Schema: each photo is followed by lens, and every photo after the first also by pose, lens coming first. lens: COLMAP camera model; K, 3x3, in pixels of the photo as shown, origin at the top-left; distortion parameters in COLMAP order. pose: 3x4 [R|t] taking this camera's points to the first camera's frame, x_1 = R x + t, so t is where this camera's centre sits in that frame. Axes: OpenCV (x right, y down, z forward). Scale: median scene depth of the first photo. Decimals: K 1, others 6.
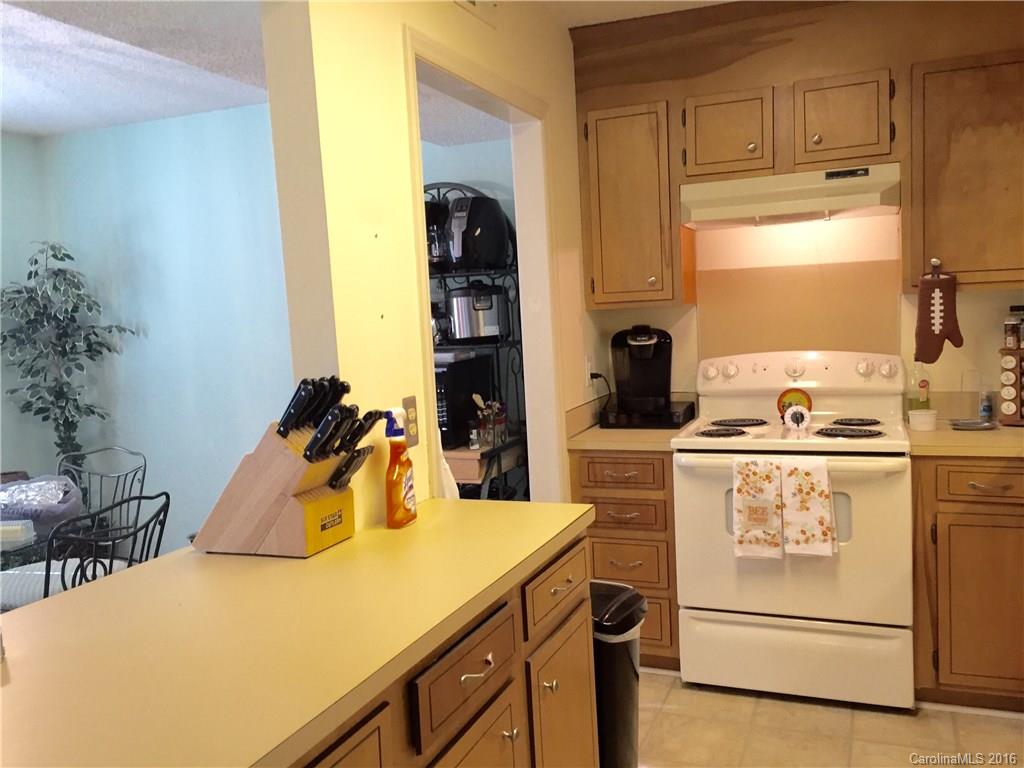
lens RADIAL K [[873.6, 0, 508.2], [0, 873.6, 384.2], [0, 0, 1]] dist [0.049666, -0.020403]
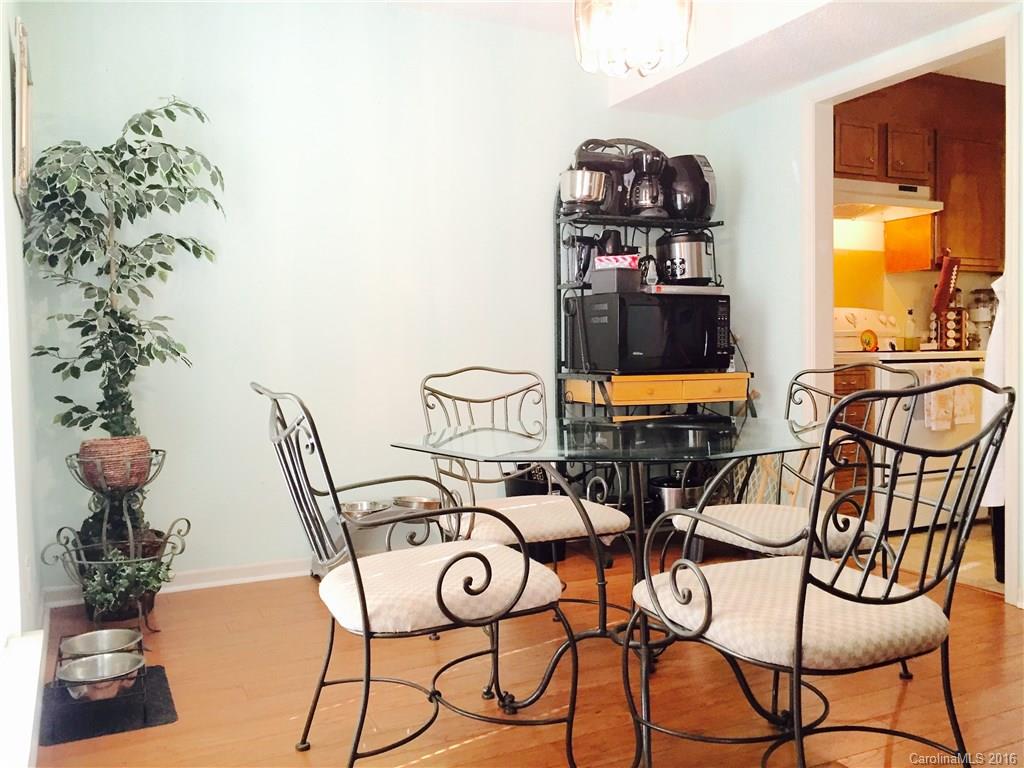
lens RADIAL K [[873.6, 0, 508.7], [0, 873.6, 388.7], [0, 0, 1]] dist [0.049666, -0.020403]
pose [[0.663310, 0.010673, 0.748269, -1.323418], [0.046677, 0.997361, -0.055603, 0.177173], [-0.746888, 0.071809, 0.661062, 0.555728]]
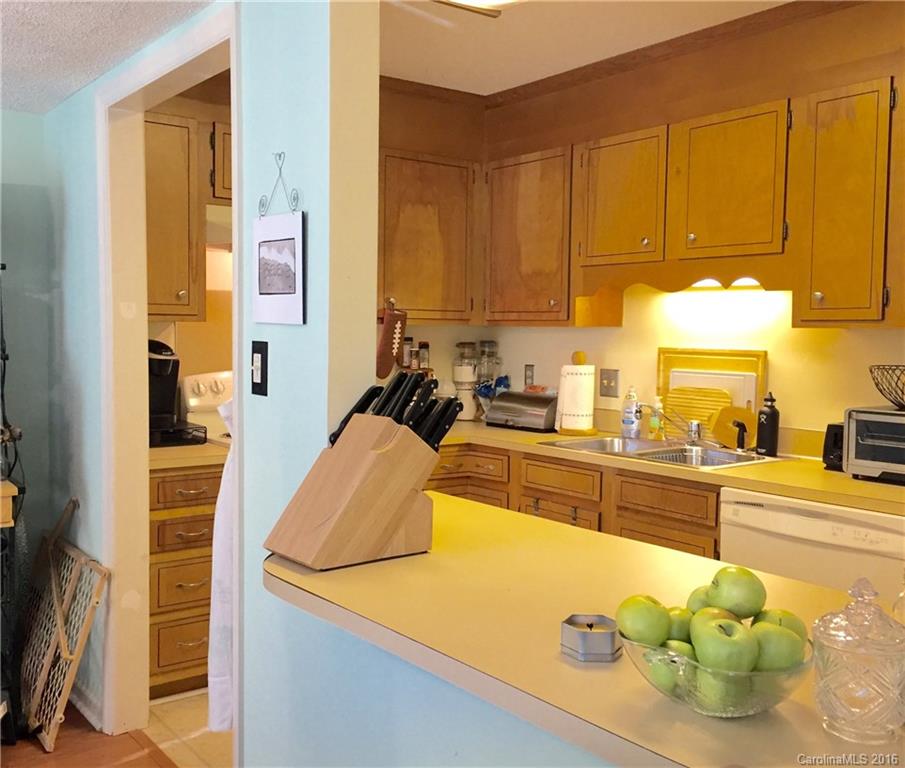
lens RADIAL K [[920.6, 0, 442.7], [0, 920.6, 384.6], [0, 0, 1]] dist [-0.024343, 0.000000]
pose [[0.499900, 0.003218, 0.866077, -0.667475], [0.036089, 0.999047, -0.024543, 0.022079], [-0.865331, 0.043525, 0.499308, 0.274846]]
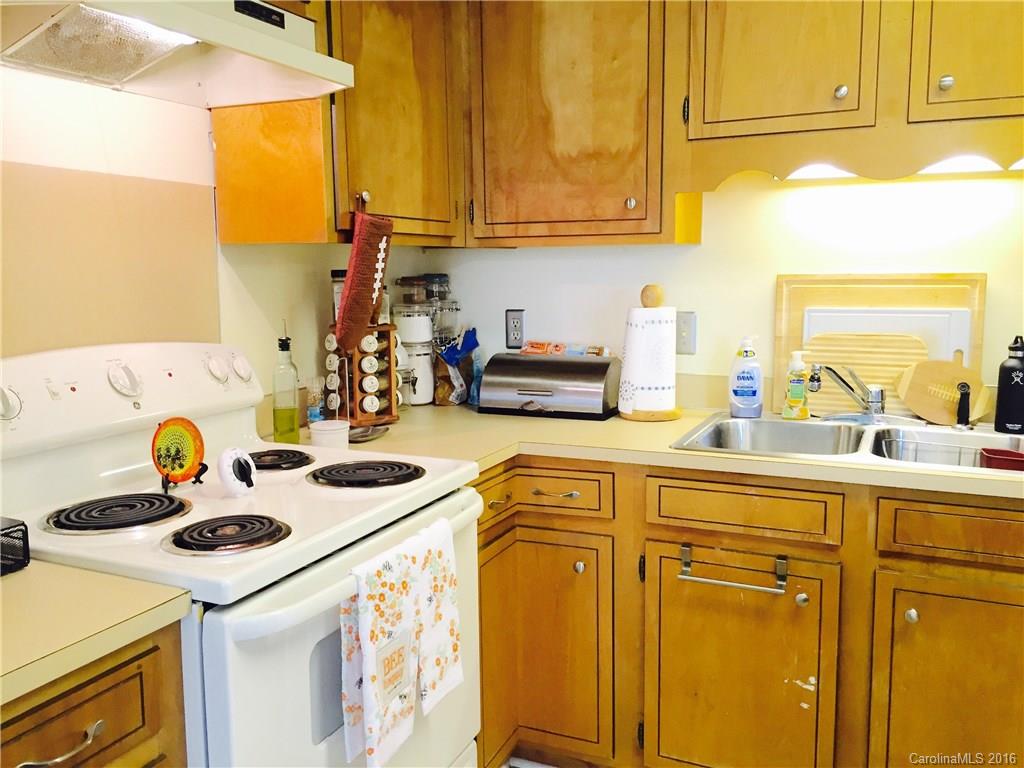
lens RADIAL K [[873.6, 0, 519.3], [0, 873.6, 382.3], [0, 0, 1]] dist [0.049666, -0.020403]
pose [[0.030624, -0.083061, 0.996074, -0.187163], [0.092613, 0.992490, 0.079915, -0.041948], [-0.995231, 0.089802, 0.038086, 0.894360]]
